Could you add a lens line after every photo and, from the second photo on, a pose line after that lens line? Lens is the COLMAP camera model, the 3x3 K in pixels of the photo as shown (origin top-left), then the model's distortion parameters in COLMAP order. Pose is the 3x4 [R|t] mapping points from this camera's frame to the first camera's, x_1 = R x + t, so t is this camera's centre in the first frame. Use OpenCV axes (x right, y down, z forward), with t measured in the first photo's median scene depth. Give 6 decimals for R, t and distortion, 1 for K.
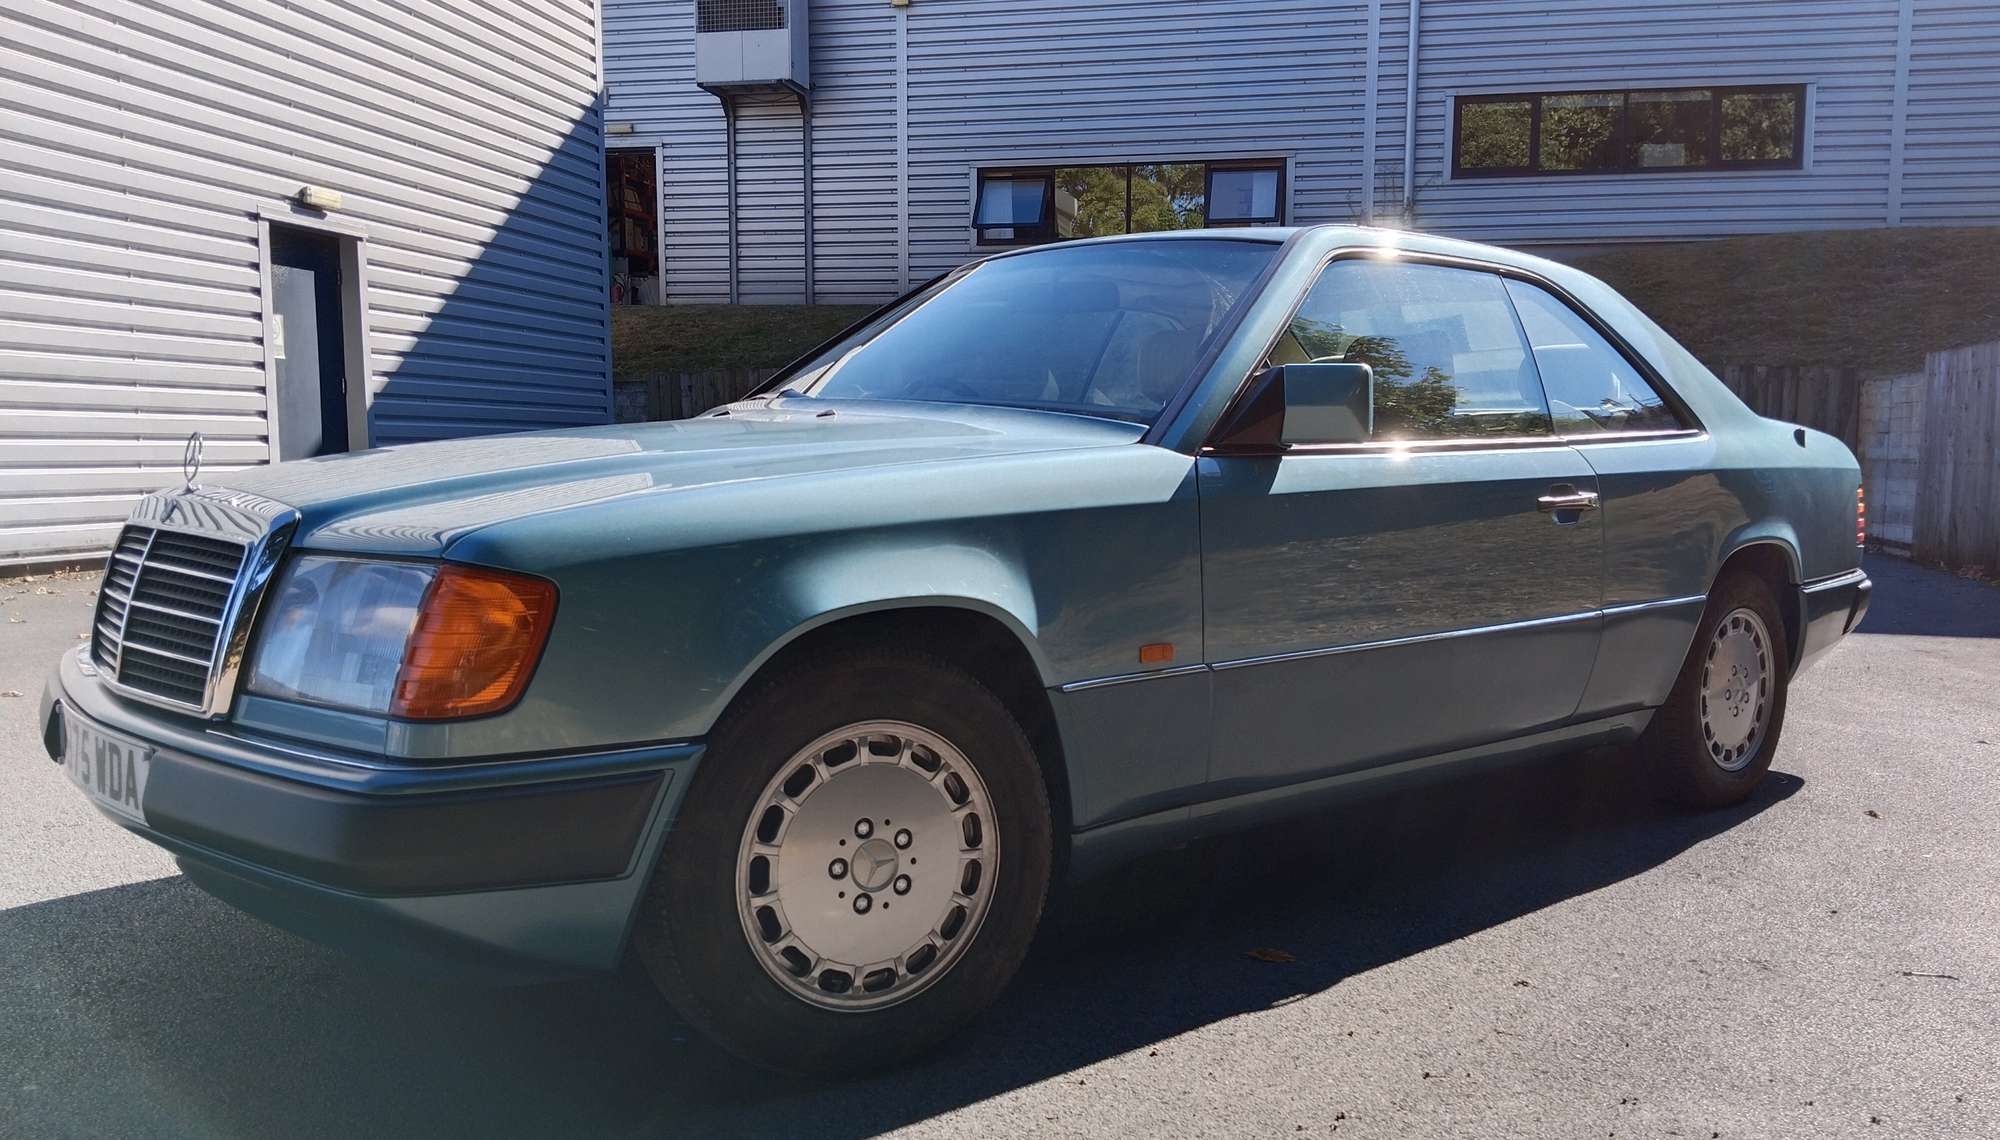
lens RADIAL K [[1536.6, 0, 1000.0], [0, 1536.6, 570.0], [0, 0, 1]] dist [0.130918, -0.251043]
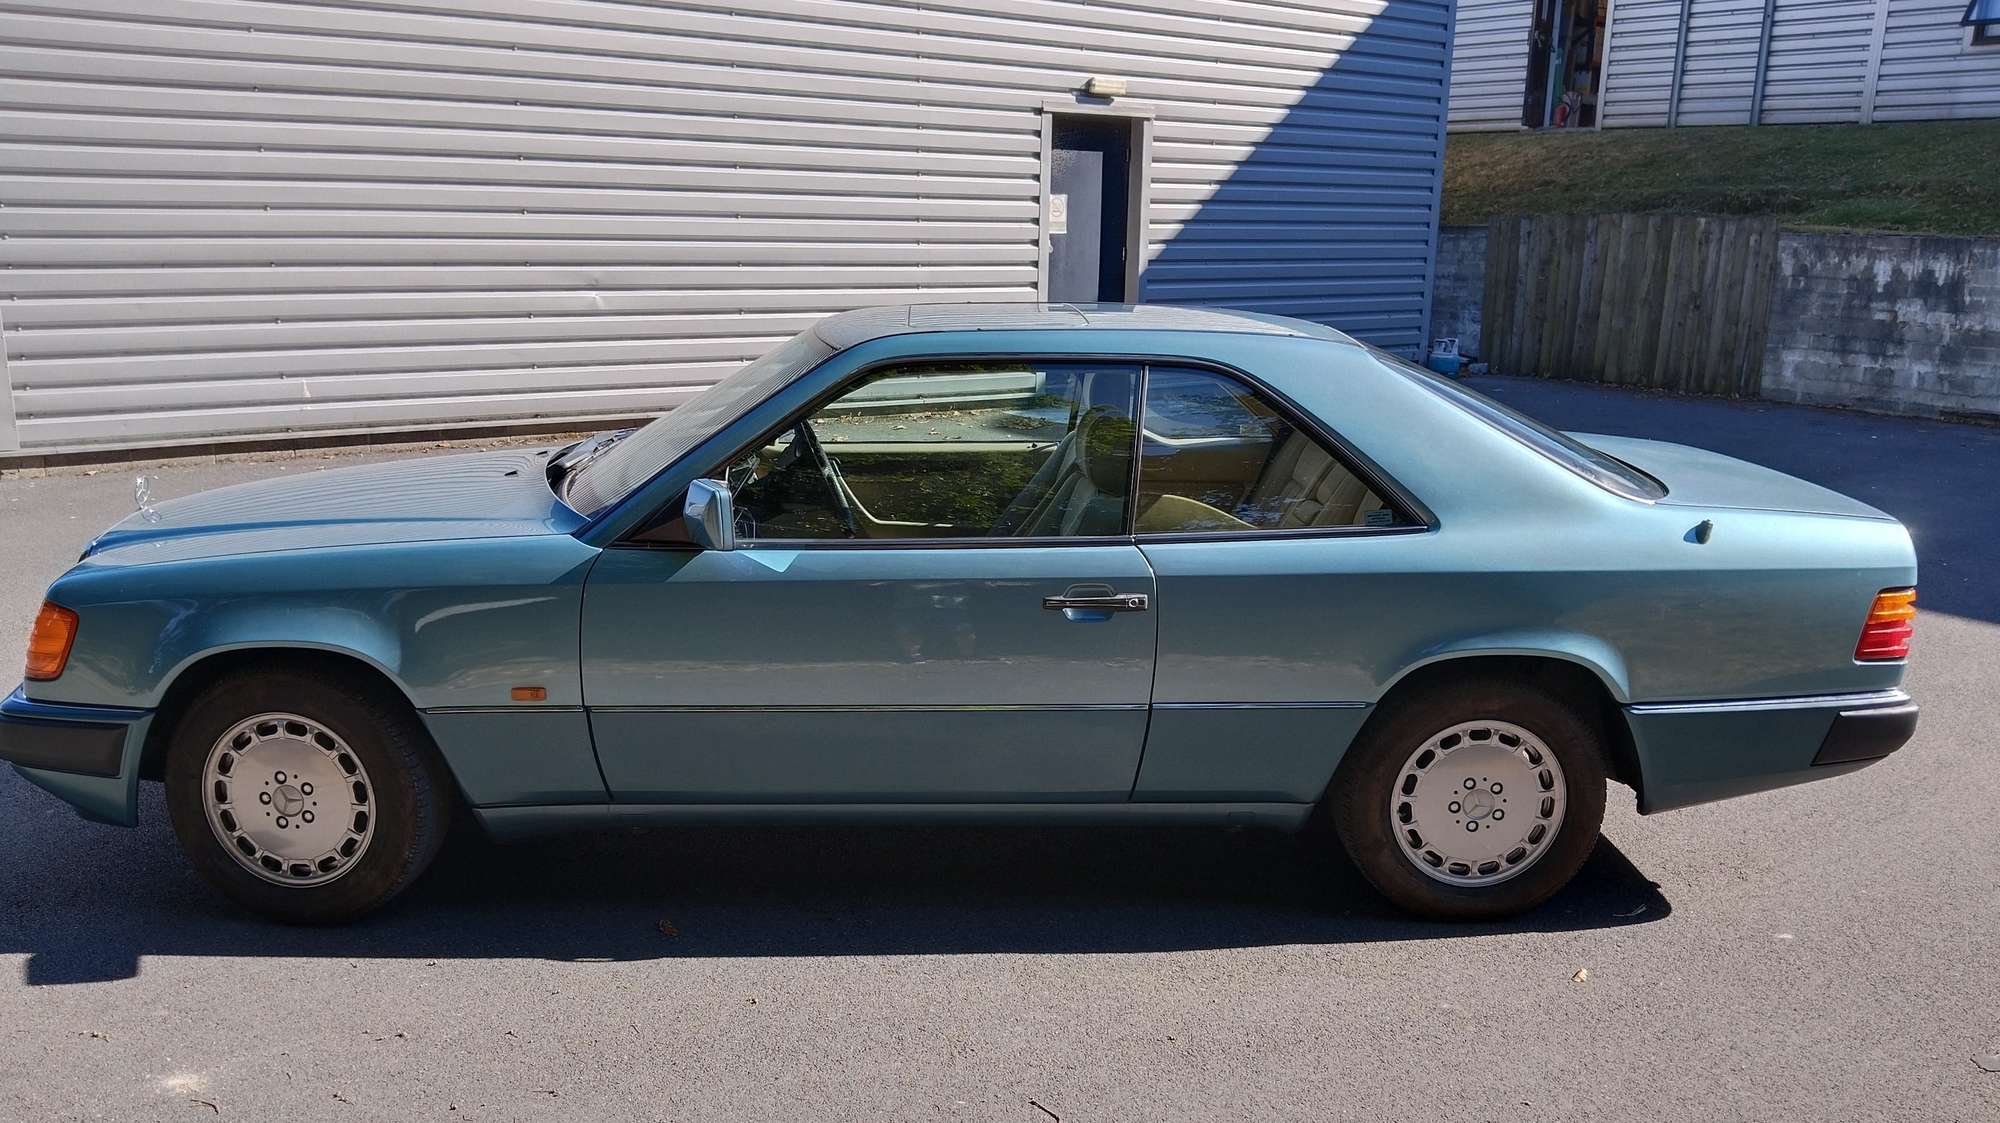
lens RADIAL K [[1570.1, 0, 999.8], [0, 1570.1, 605.5], [0, 0, 1]] dist [-0.003199, -0.067239]
pose [[0.781555, 0.144792, -0.606801, 0.257208], [-0.053502, 0.984665, 0.166047, -0.055966], [0.621538, -0.097310, 0.777317, 0.040176]]
